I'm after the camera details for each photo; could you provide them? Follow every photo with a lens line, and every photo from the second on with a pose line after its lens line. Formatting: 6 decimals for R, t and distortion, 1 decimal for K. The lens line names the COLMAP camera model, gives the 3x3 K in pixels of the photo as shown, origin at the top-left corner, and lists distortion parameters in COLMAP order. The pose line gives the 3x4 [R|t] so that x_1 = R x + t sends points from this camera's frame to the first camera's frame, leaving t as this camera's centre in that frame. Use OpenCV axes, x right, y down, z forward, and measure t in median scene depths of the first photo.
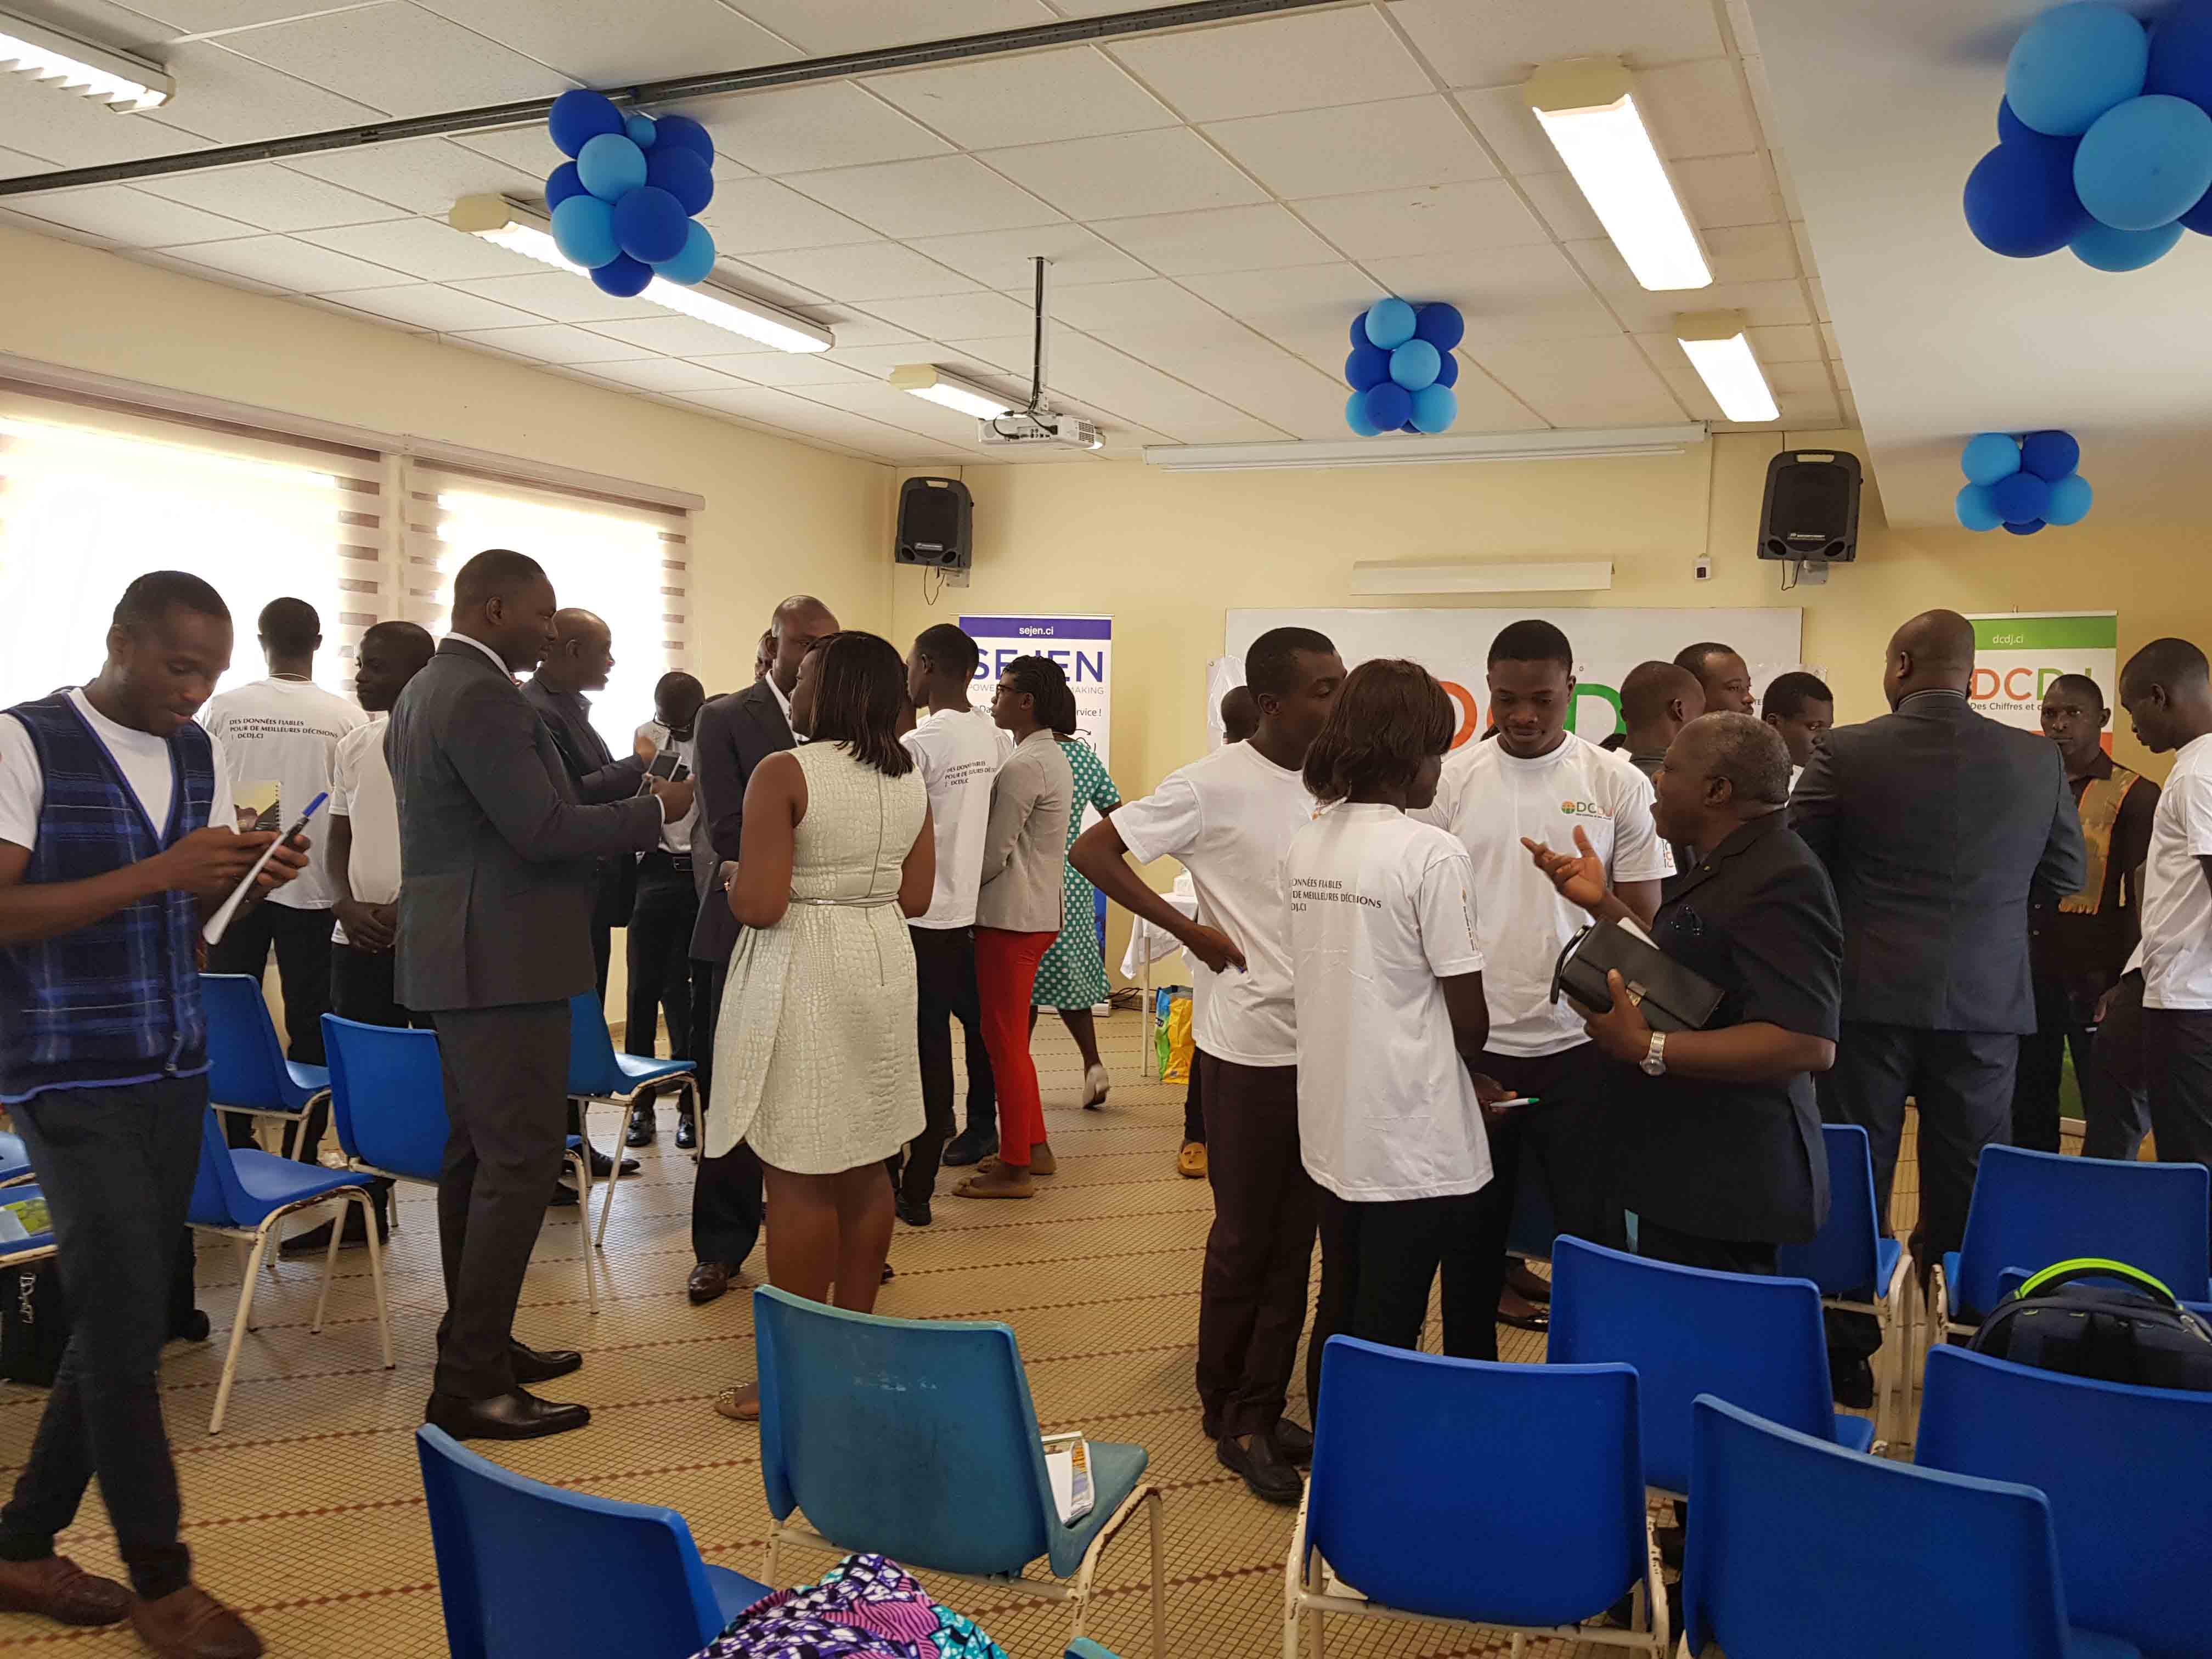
lens RADIAL K [[1770.1, 0, 1106.0], [0, 1770.1, 829.5], [0, 0, 1]] dist [-0.003548, -0.003375]
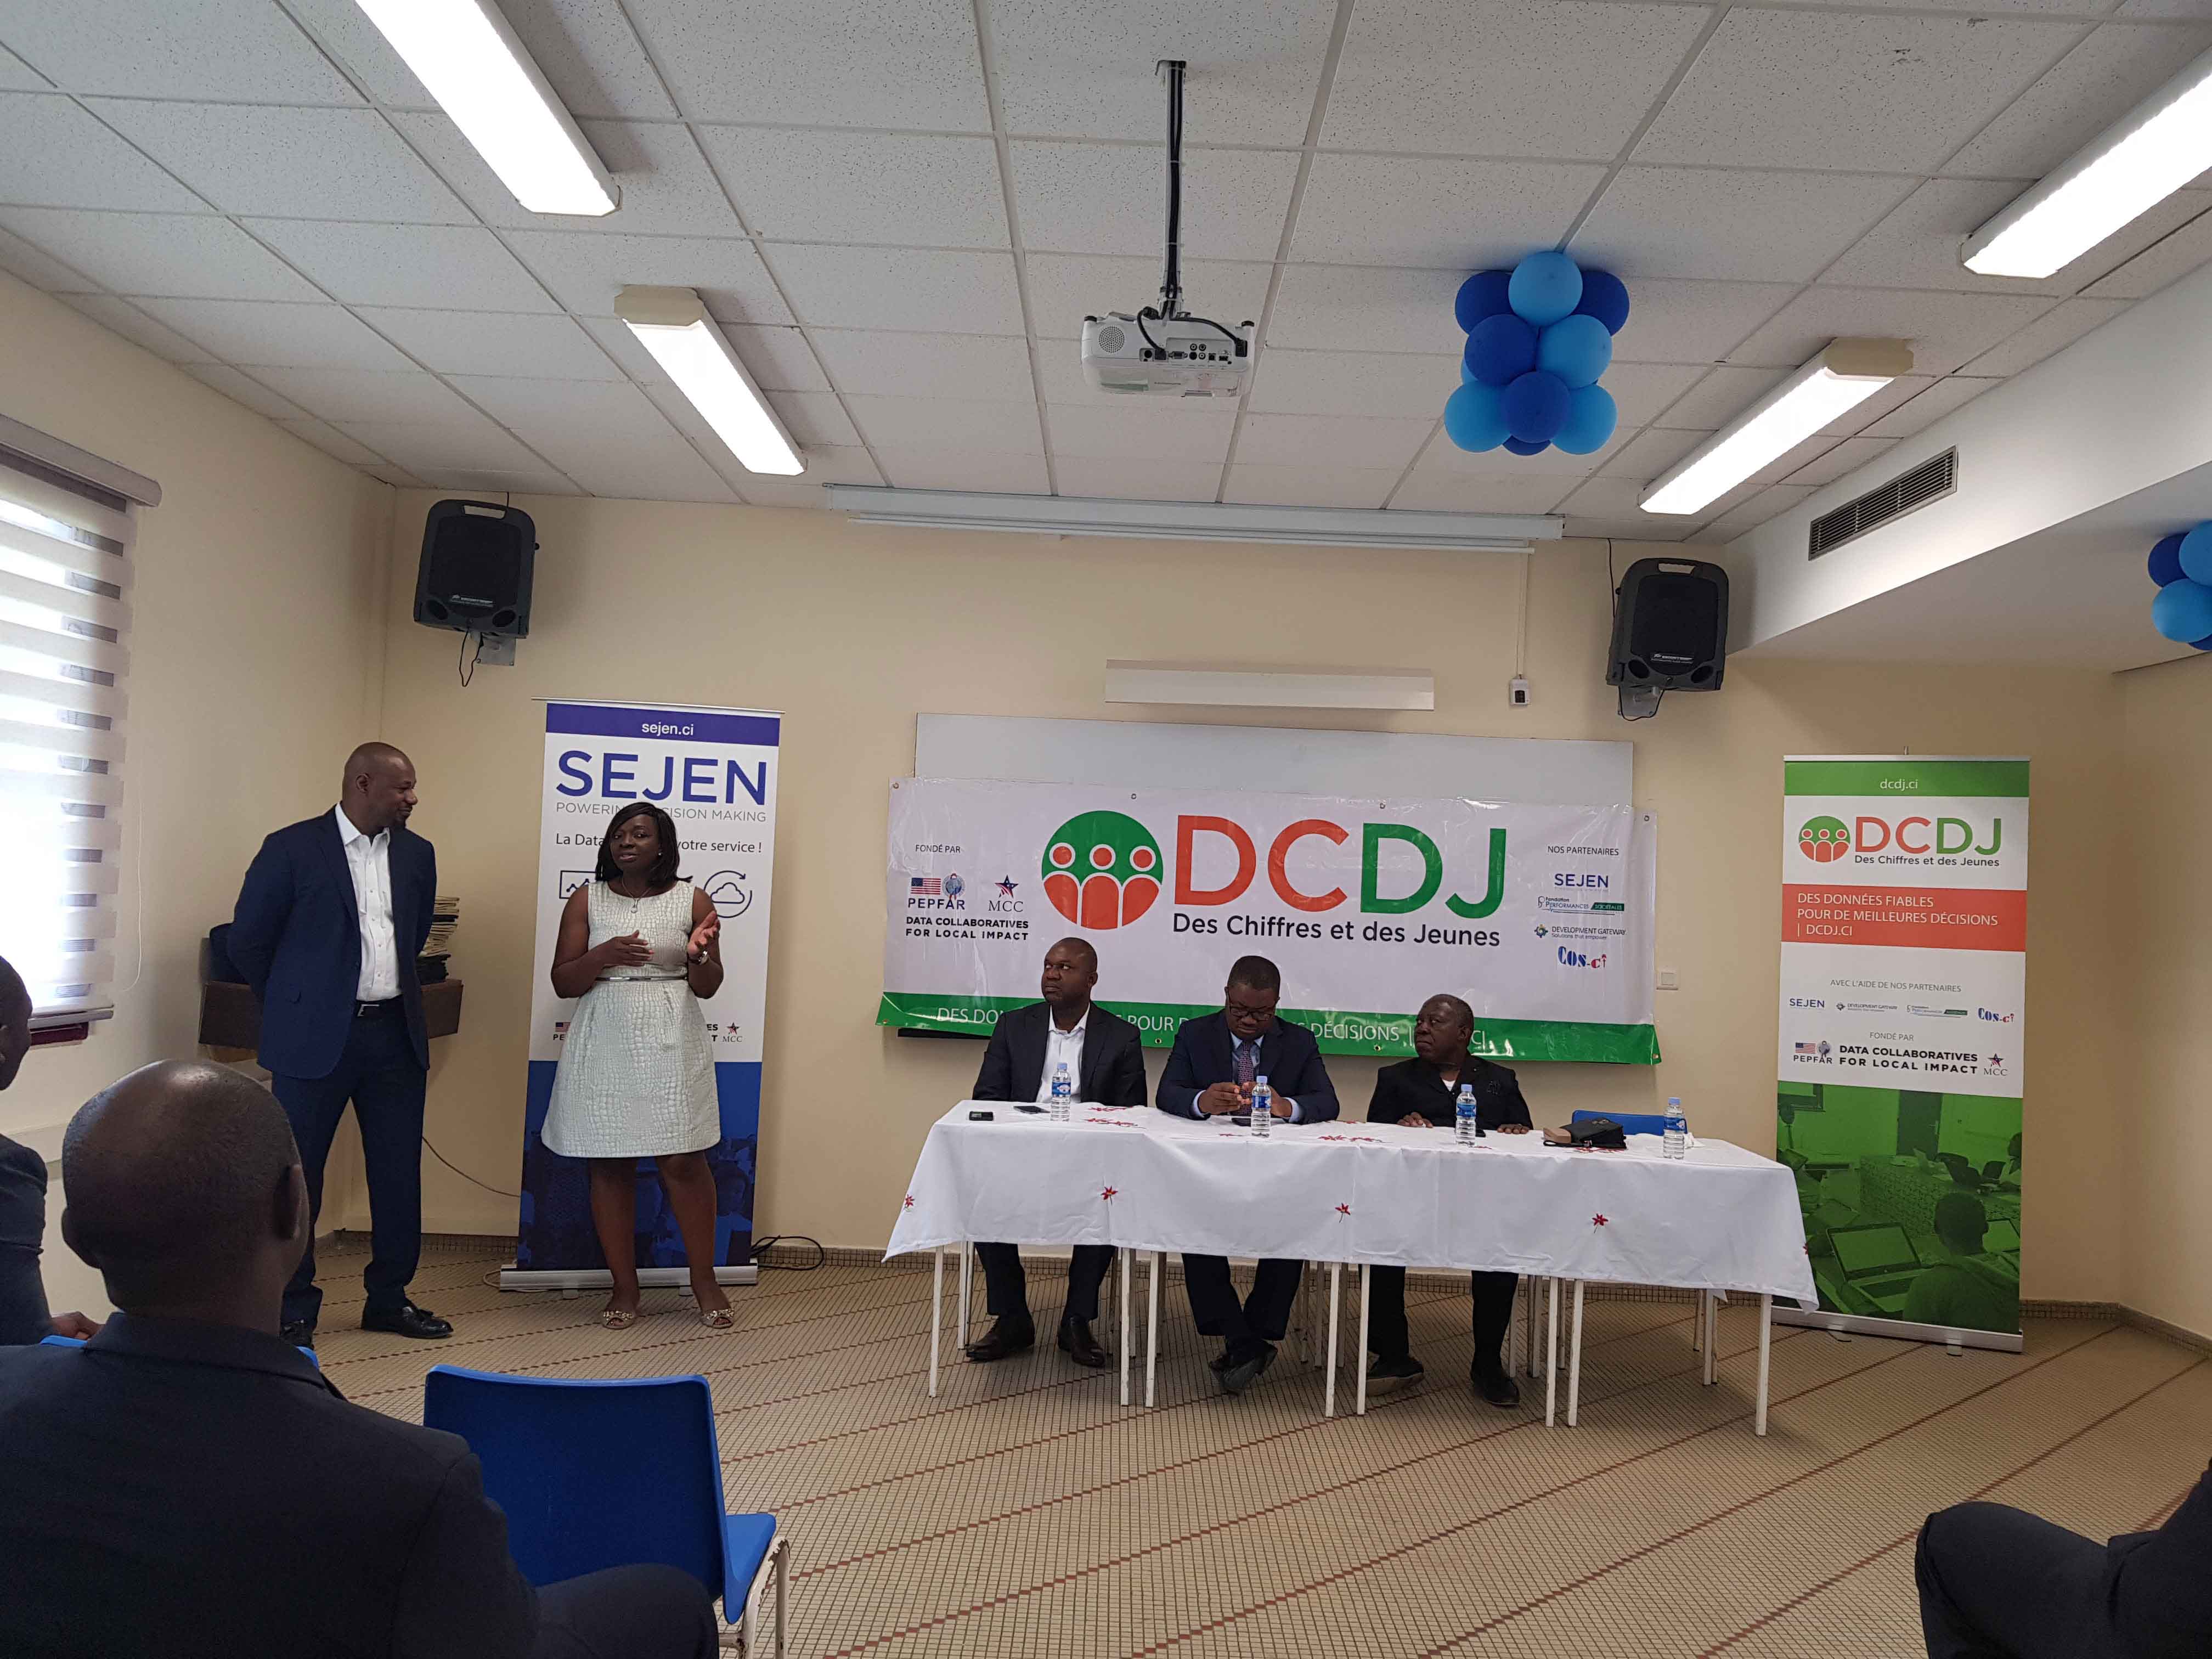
lens RADIAL K [[1770.1, 0, 1106.0], [0, 1770.1, 829.5], [0, 0, 1]] dist [-0.003548, -0.003375]
pose [[0.902883, 0.026451, 0.429073, -0.192054], [0.010973, 0.996362, -0.084511, -0.012204], [-0.429747, 0.081011, 0.899308, 0.315201]]
